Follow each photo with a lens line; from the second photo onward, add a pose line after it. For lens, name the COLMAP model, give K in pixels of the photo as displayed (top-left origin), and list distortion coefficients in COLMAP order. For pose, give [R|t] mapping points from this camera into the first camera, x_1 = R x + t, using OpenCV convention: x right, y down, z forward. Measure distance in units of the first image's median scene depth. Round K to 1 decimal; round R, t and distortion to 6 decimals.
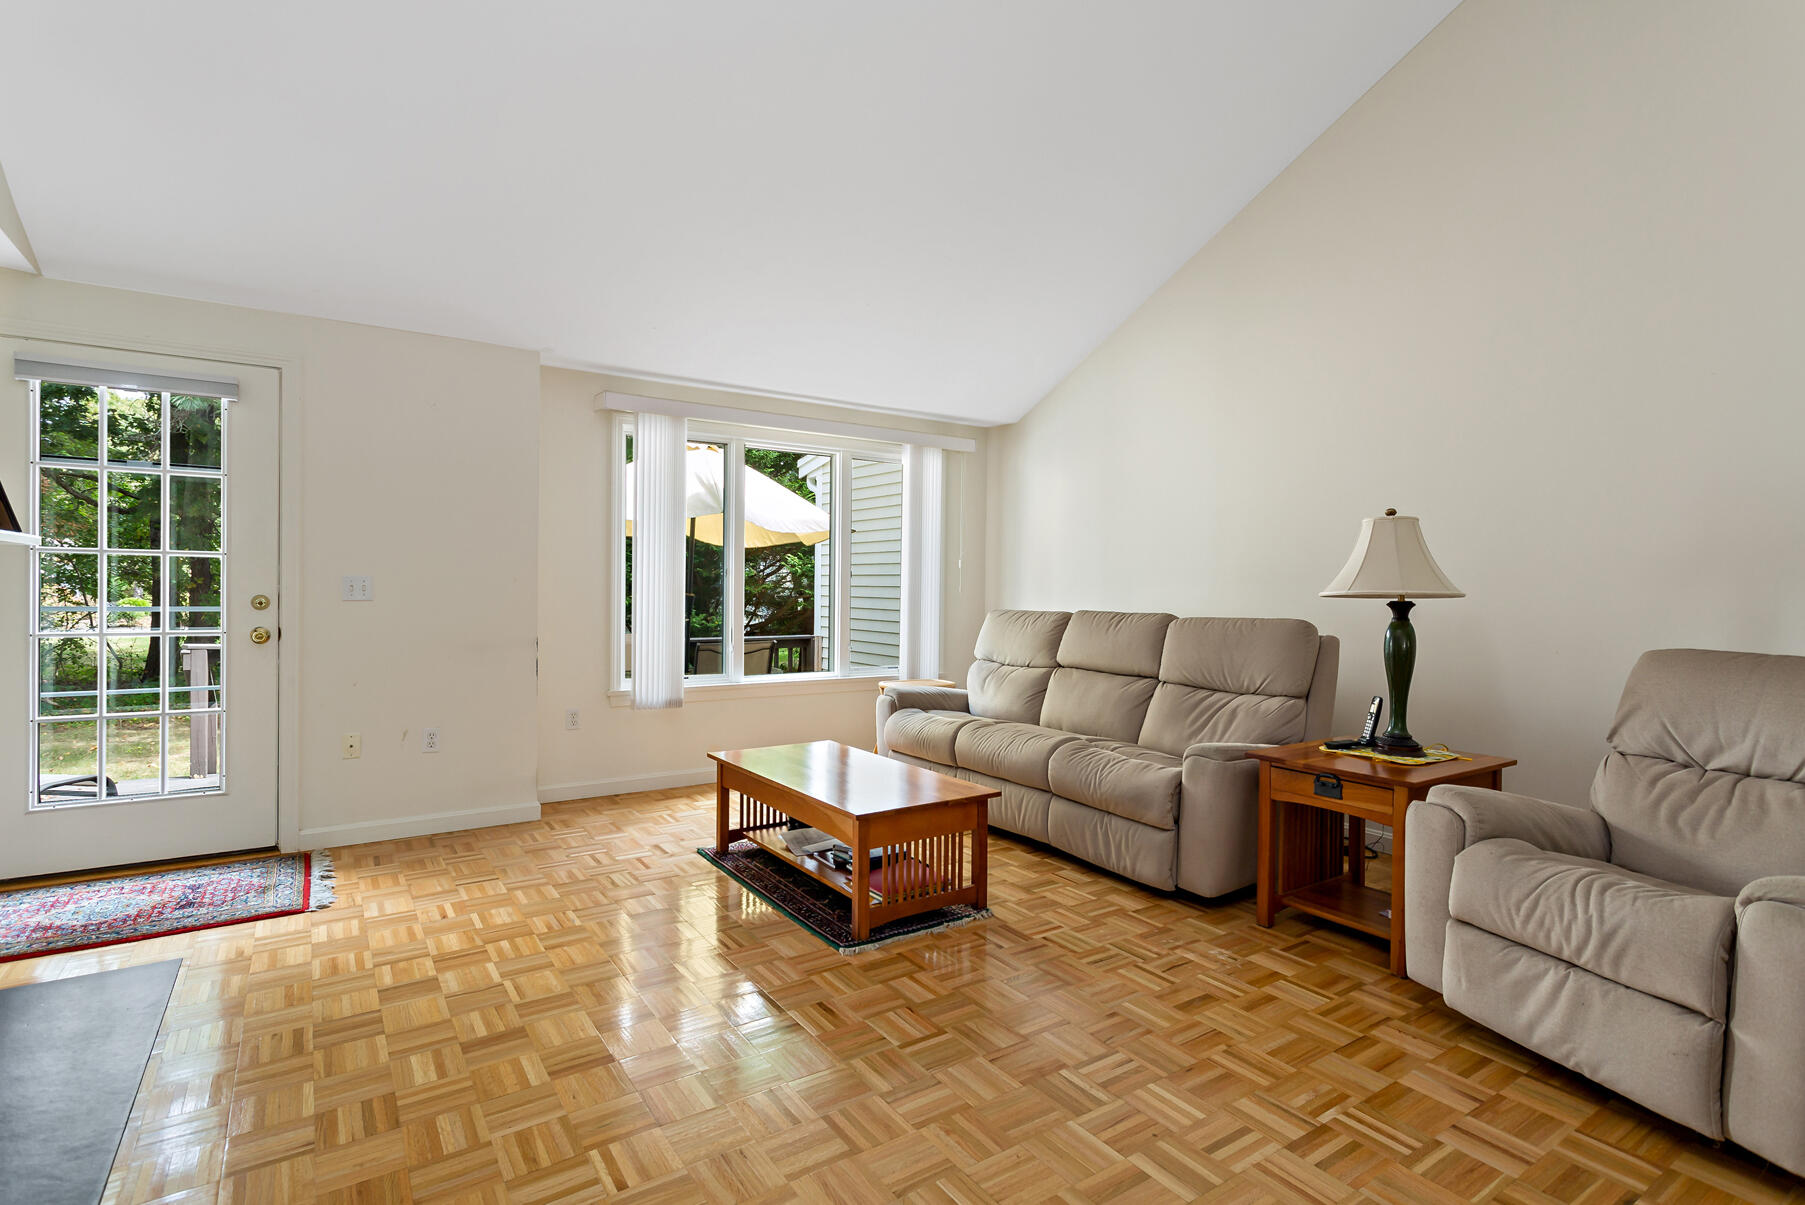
lens RADIAL K [[865.7, 0, 848.5], [0, 865.7, 598.3], [0, 0, 1]] dist [0.001501, 0.000510]
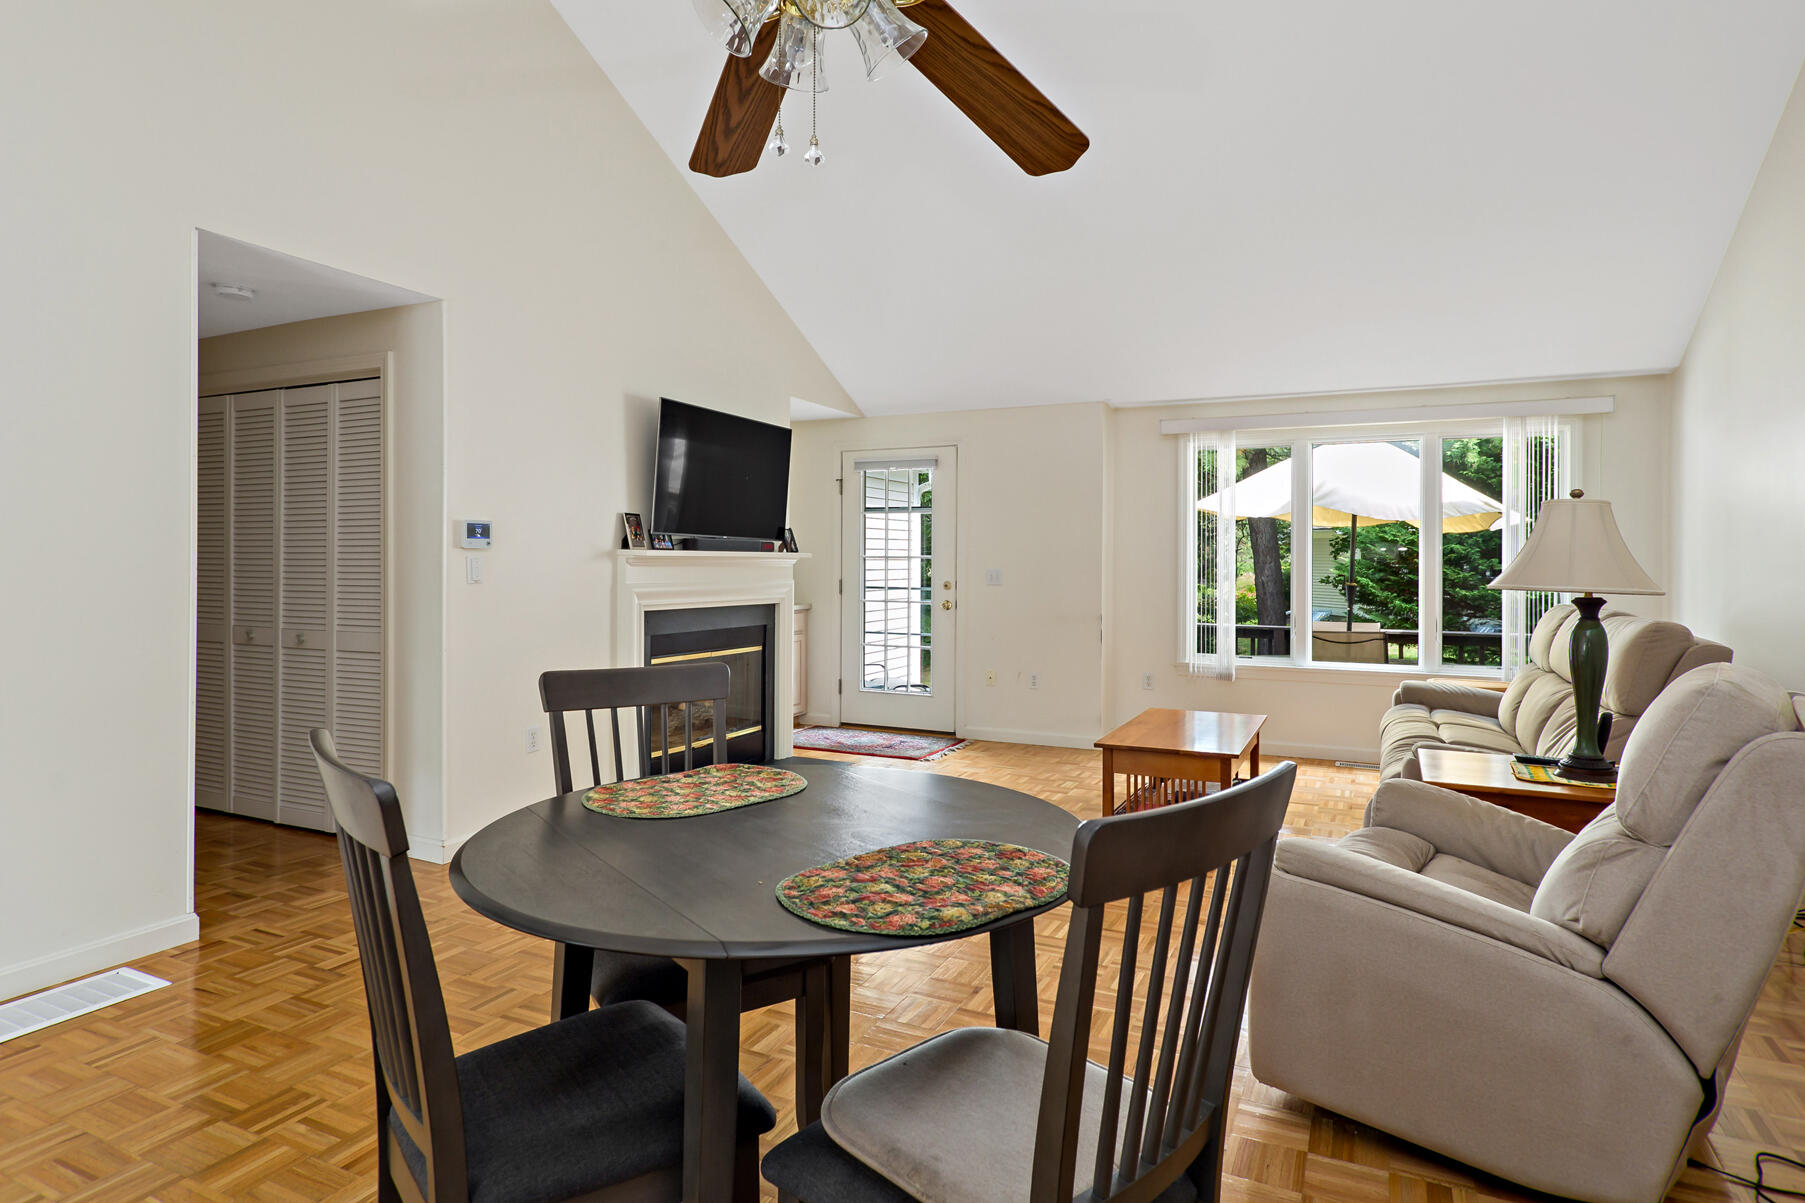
lens RADIAL K [[964.0, 0, 909.9], [0, 964.0, 566.7], [0, 0, 1]] dist [0.000994, 0.000146]
pose [[0.528040, -0.005525, -0.849202, 0.874190], [-0.011964, 0.999831, -0.013944, -0.004954], [0.849135, 0.017522, 0.527885, -0.053852]]
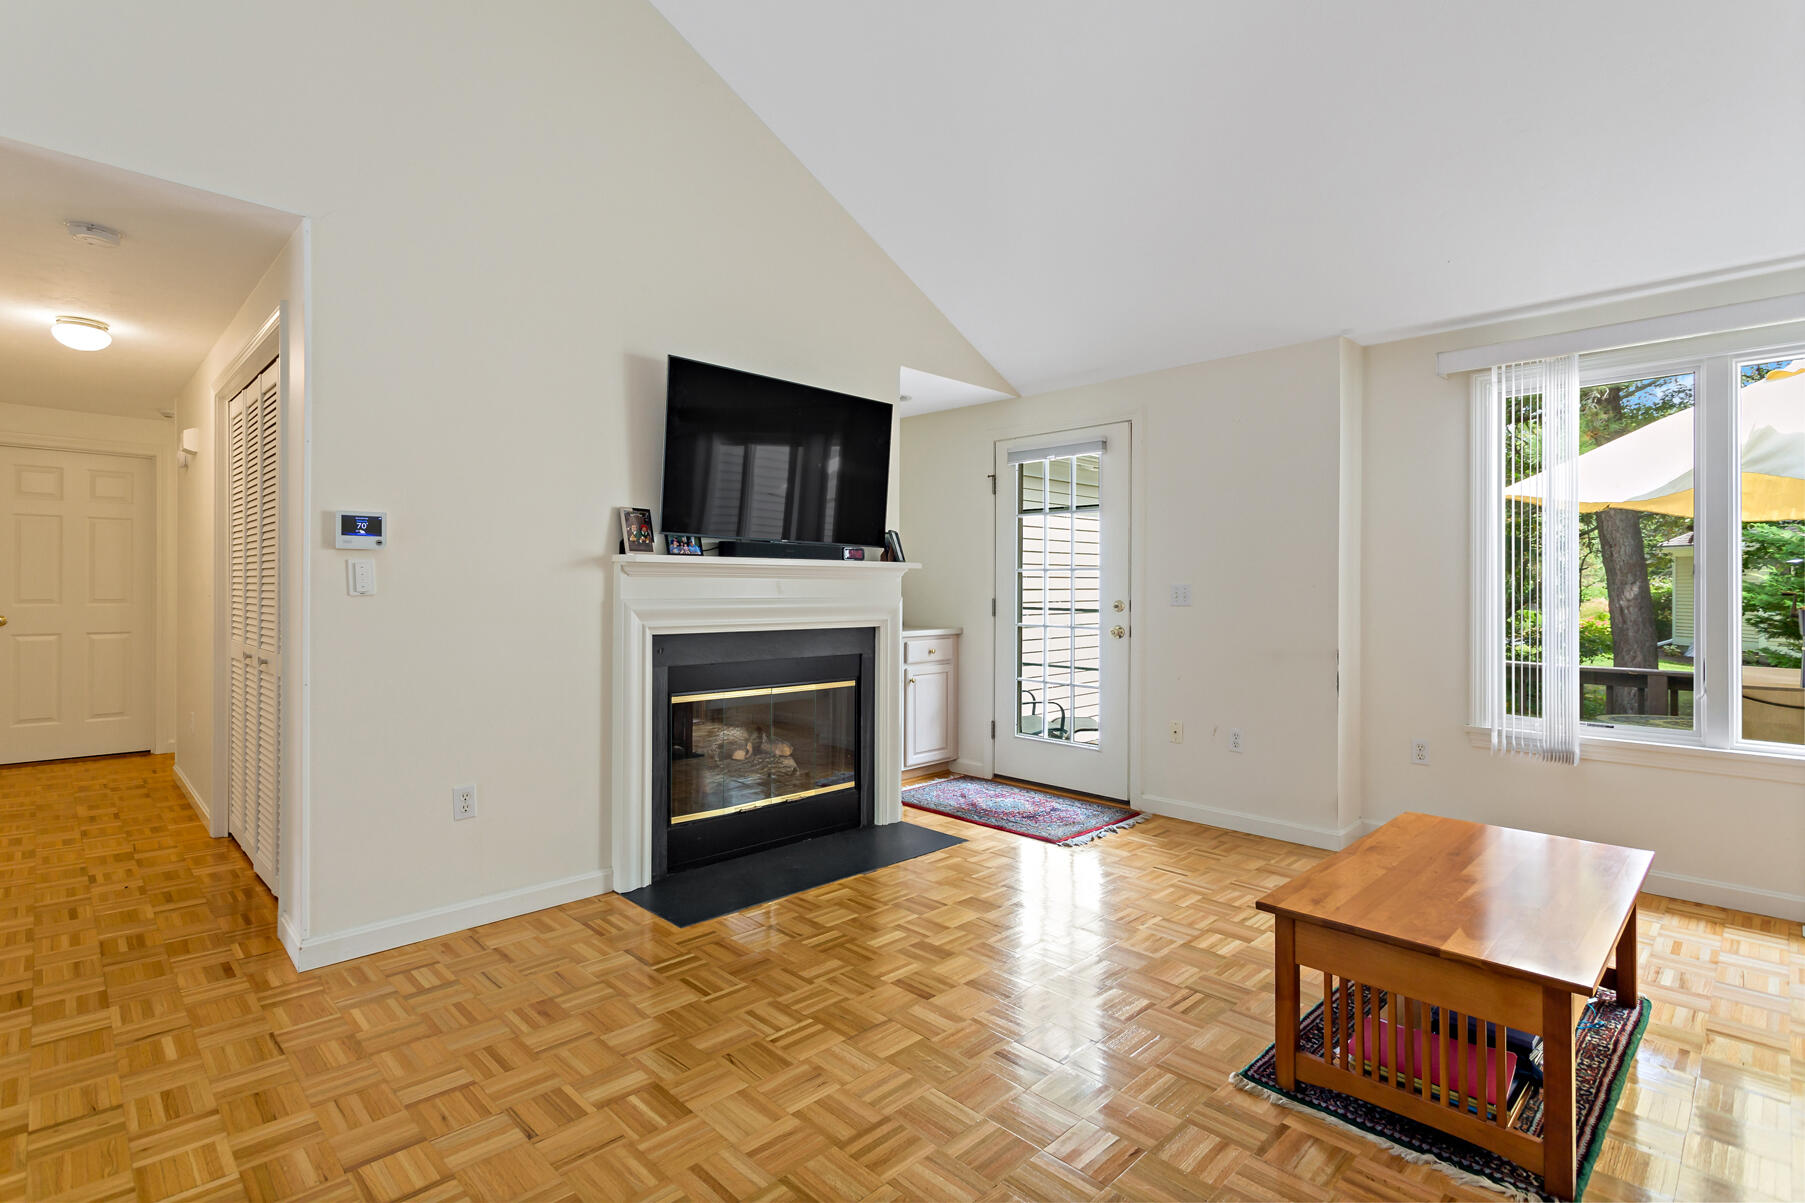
lens RADIAL K [[862.1, 0, 898.5], [0, 862.1, 583.9], [0, 0, 1]] dist [0.001412, 0.001034]
pose [[0.212990, -0.014888, -0.976941, 0.493976], [-0.016570, 0.999685, -0.018847, 0.001149], [0.976914, 0.020203, 0.212676, 0.408982]]
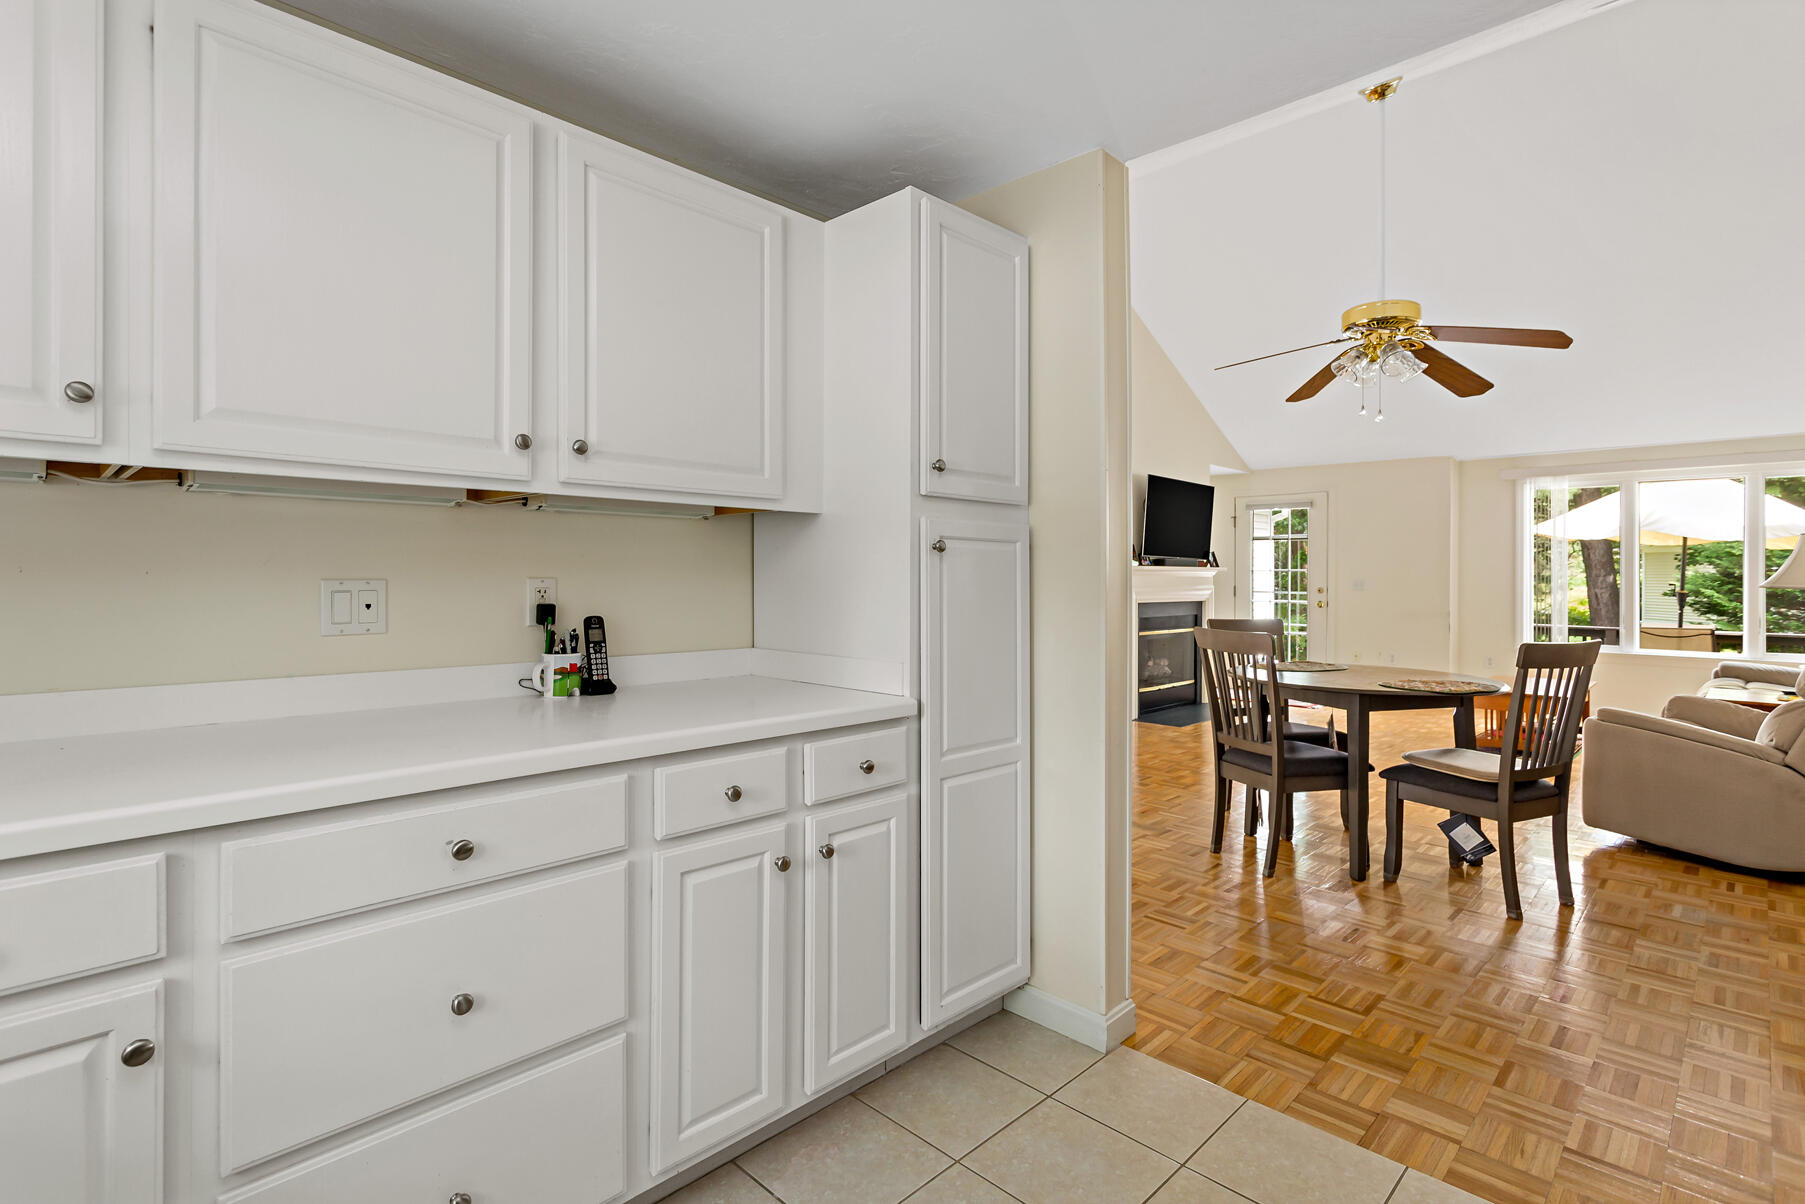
lens RADIAL K [[866.3, 0, 865.2], [0, 866.3, 574.5], [0, 0, 1]] dist [0.000718, 0.000119]
pose [[0.203340, -0.012350, -0.979030, 1.402953], [-0.018205, 0.999700, -0.016392, 0.022571], [0.978939, 0.021156, 0.203054, -0.713316]]
